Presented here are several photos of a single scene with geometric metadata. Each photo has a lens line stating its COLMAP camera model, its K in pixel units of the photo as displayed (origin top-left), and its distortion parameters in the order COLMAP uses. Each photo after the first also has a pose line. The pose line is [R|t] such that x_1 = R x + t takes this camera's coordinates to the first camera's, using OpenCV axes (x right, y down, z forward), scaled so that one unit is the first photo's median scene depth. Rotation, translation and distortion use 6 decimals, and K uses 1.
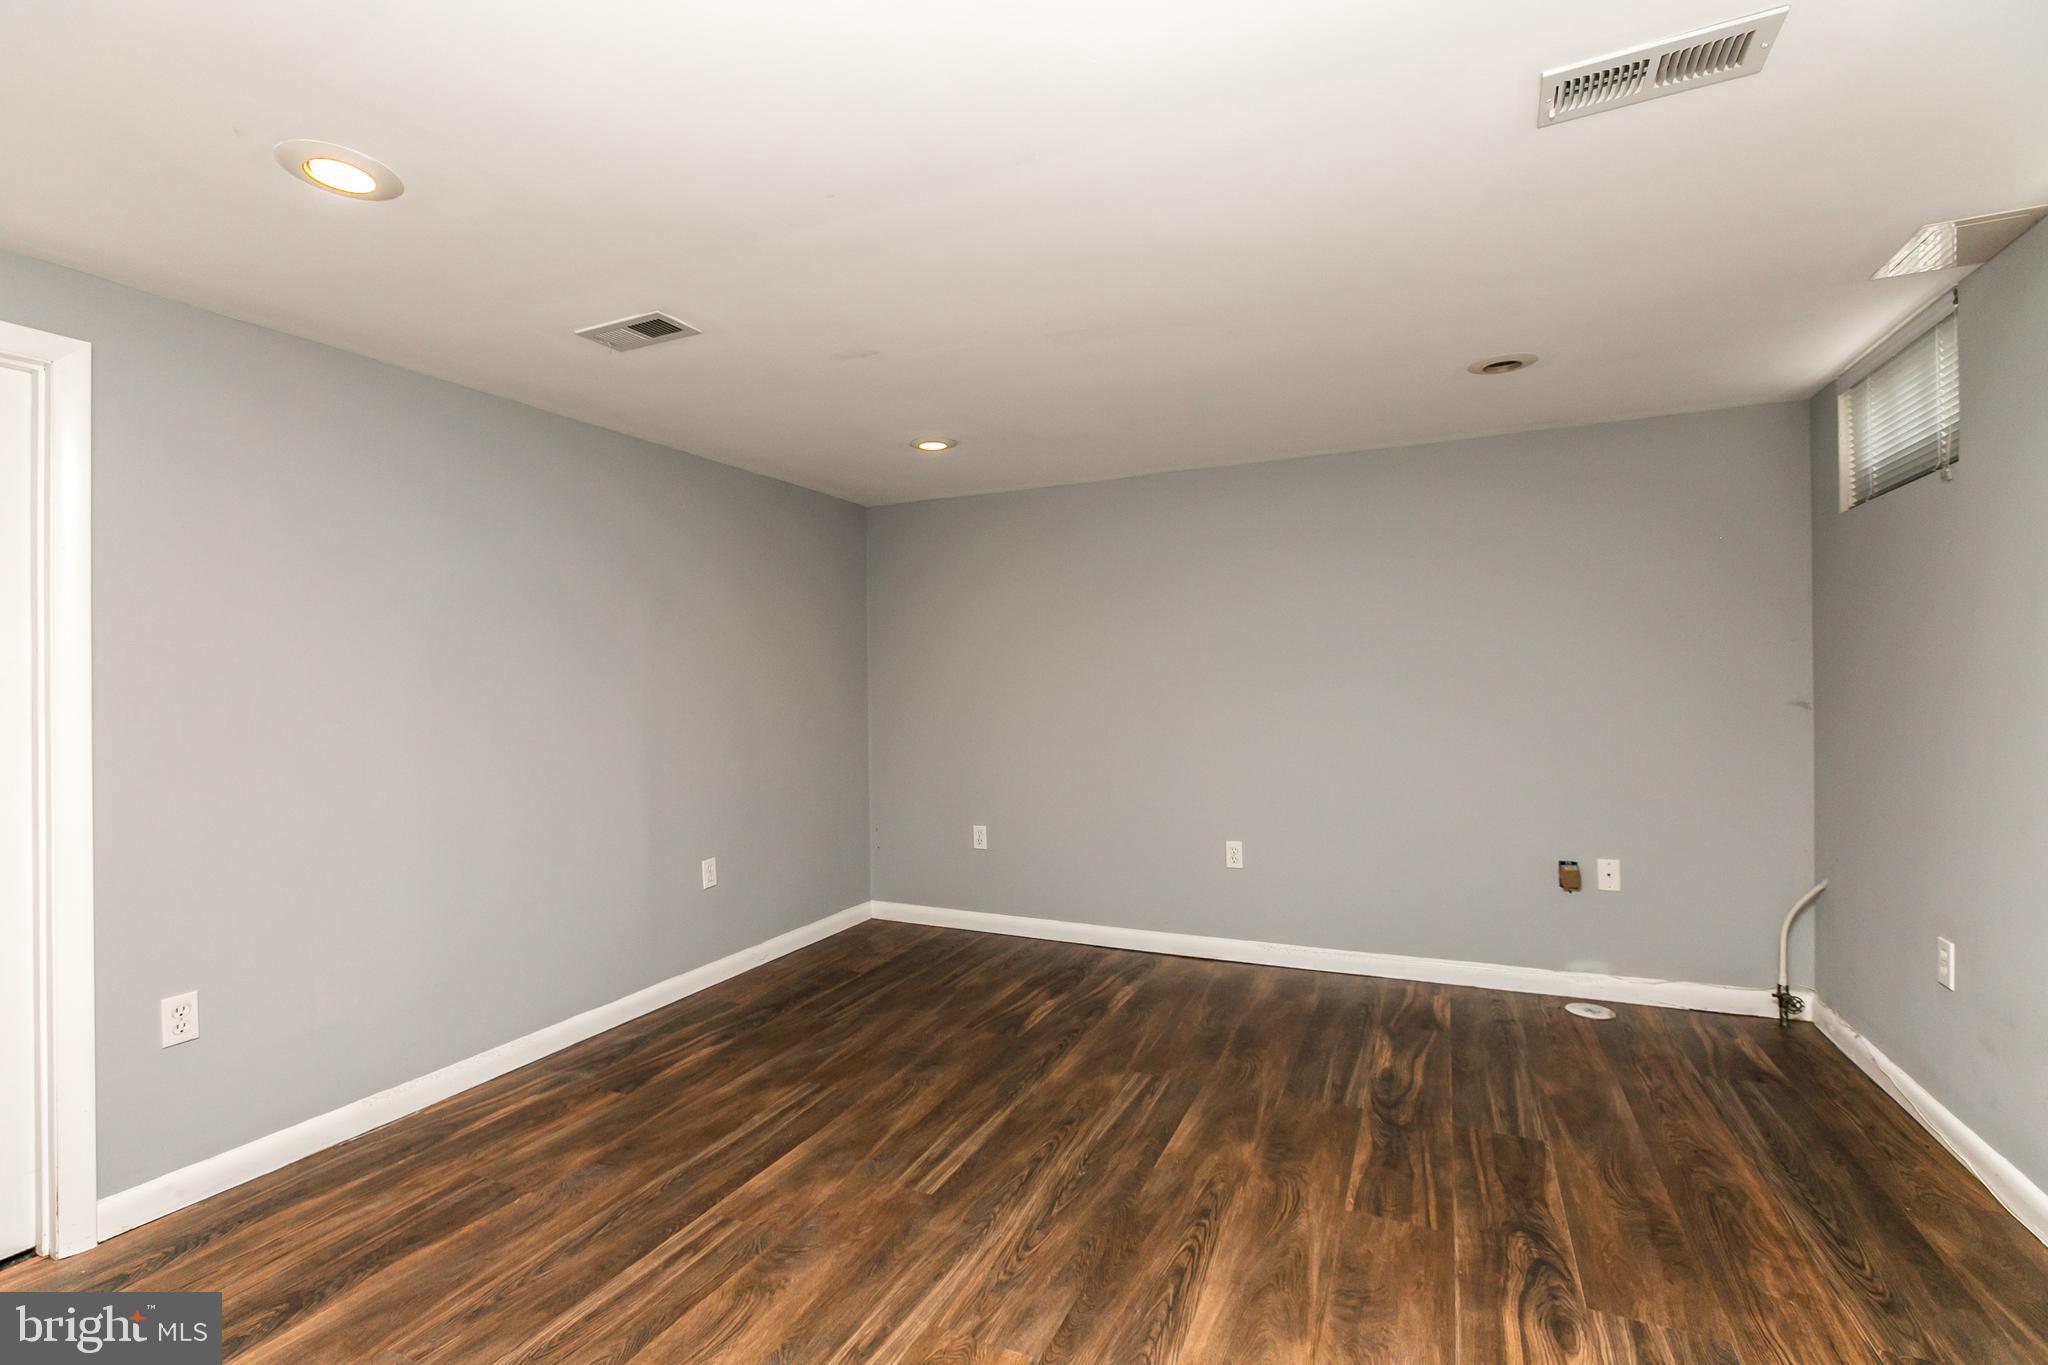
lens RADIAL K [[918.2, 0, 1023.6], [0, 918.2, 683.8], [0, 0, 1]] dist [0.005469, -0.002998]
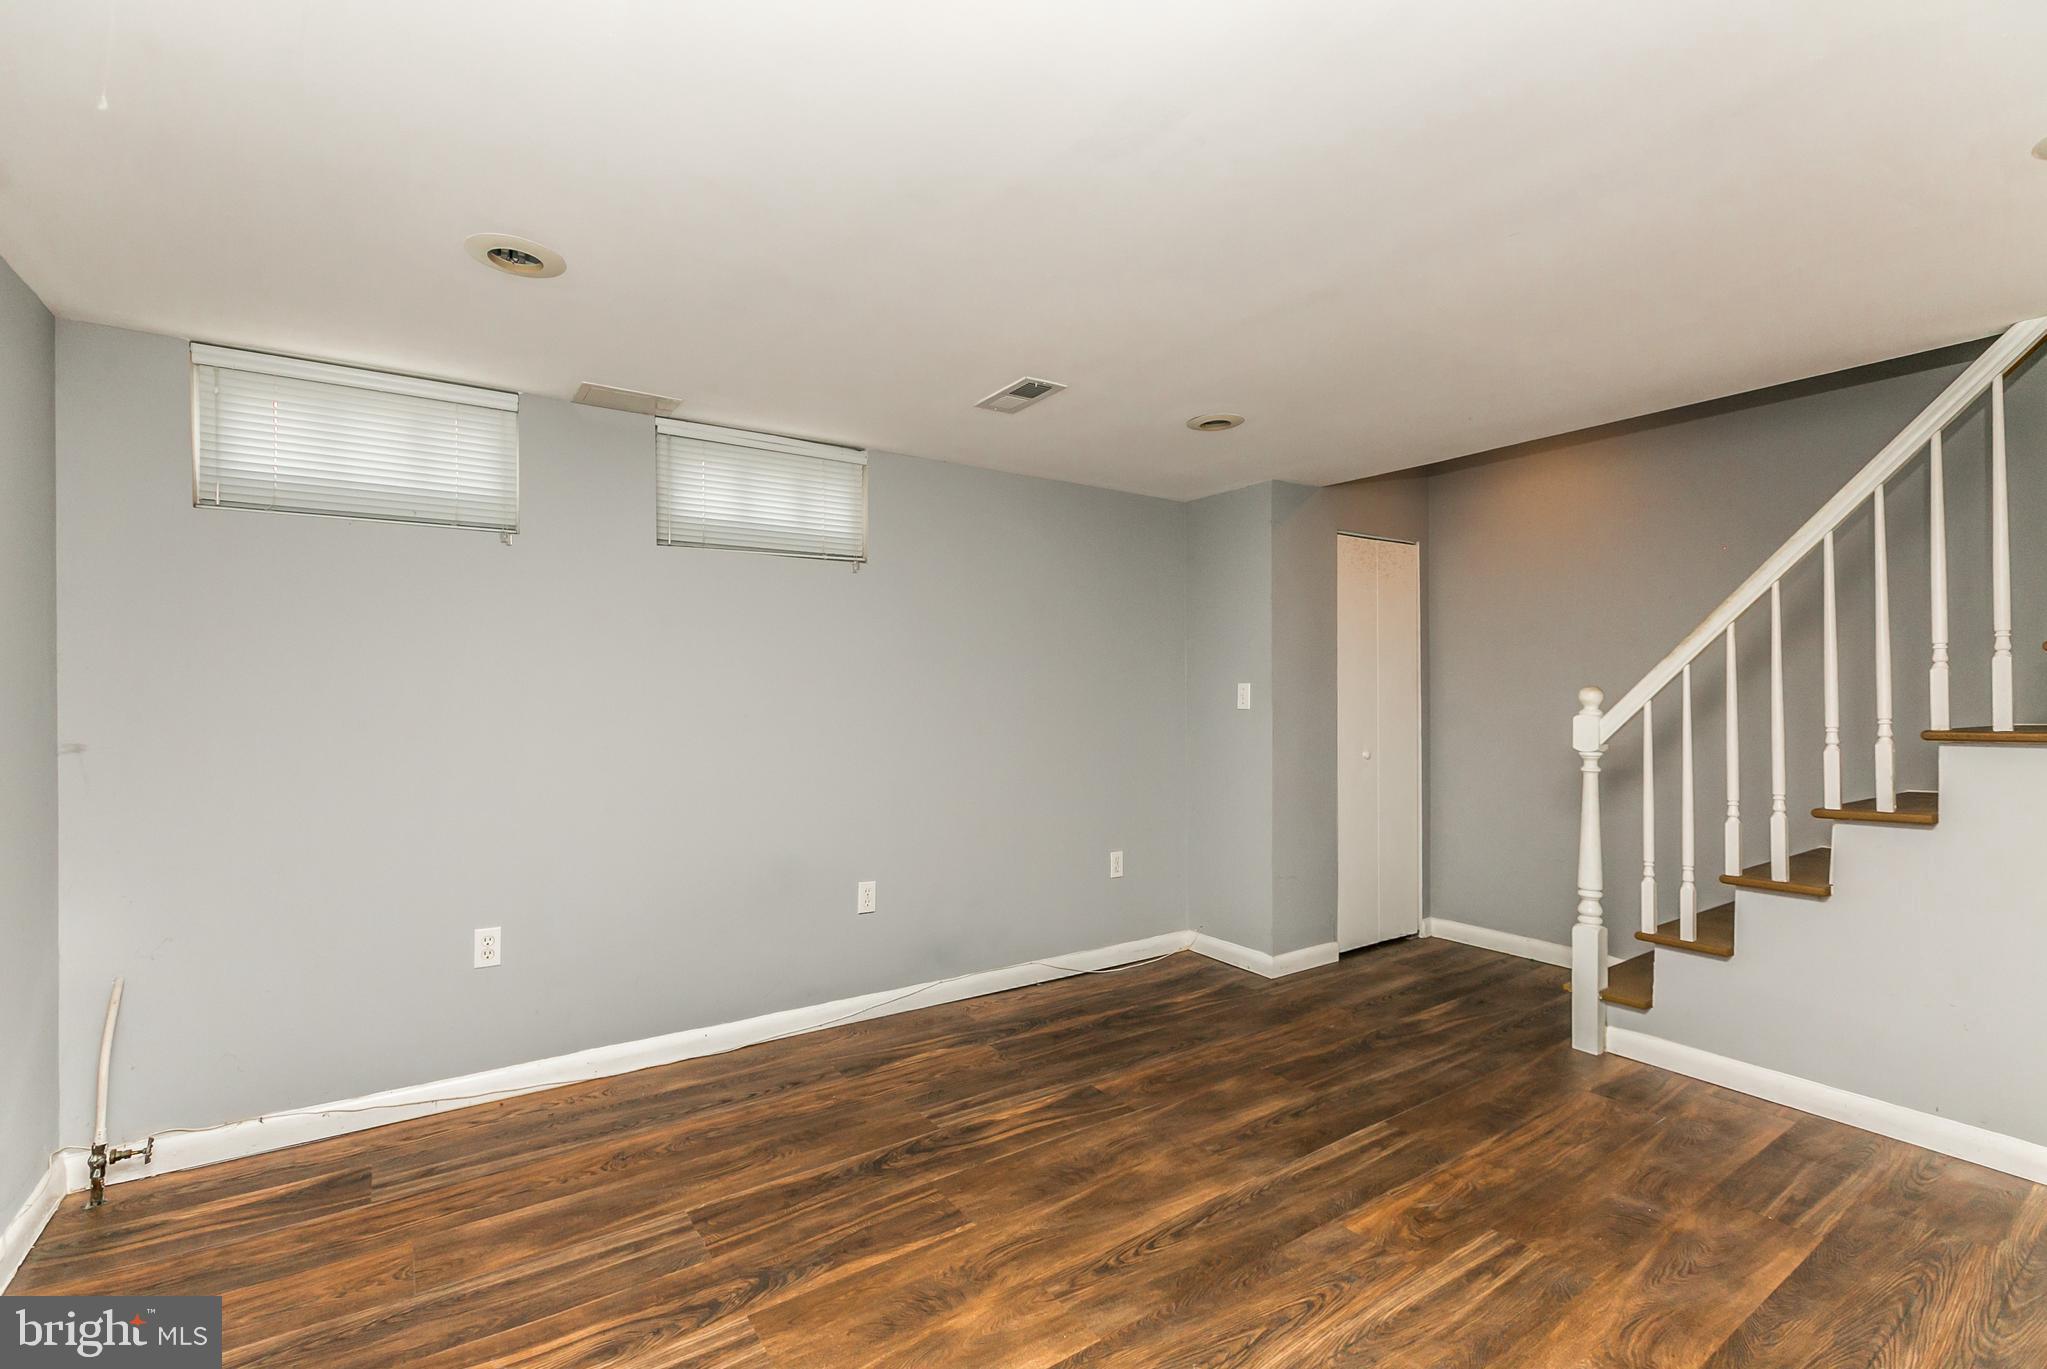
lens RADIAL K [[917.8, 0, 1021.4], [0, 917.8, 690.4], [0, 0, 1]] dist [0.005469, -0.002998]
pose [[-0.864275, 0.018760, 0.502669, -0.211800], [0.013025, 0.999804, -0.014919, -0.000234], [-0.502850, -0.006347, -0.864350, 1.850494]]
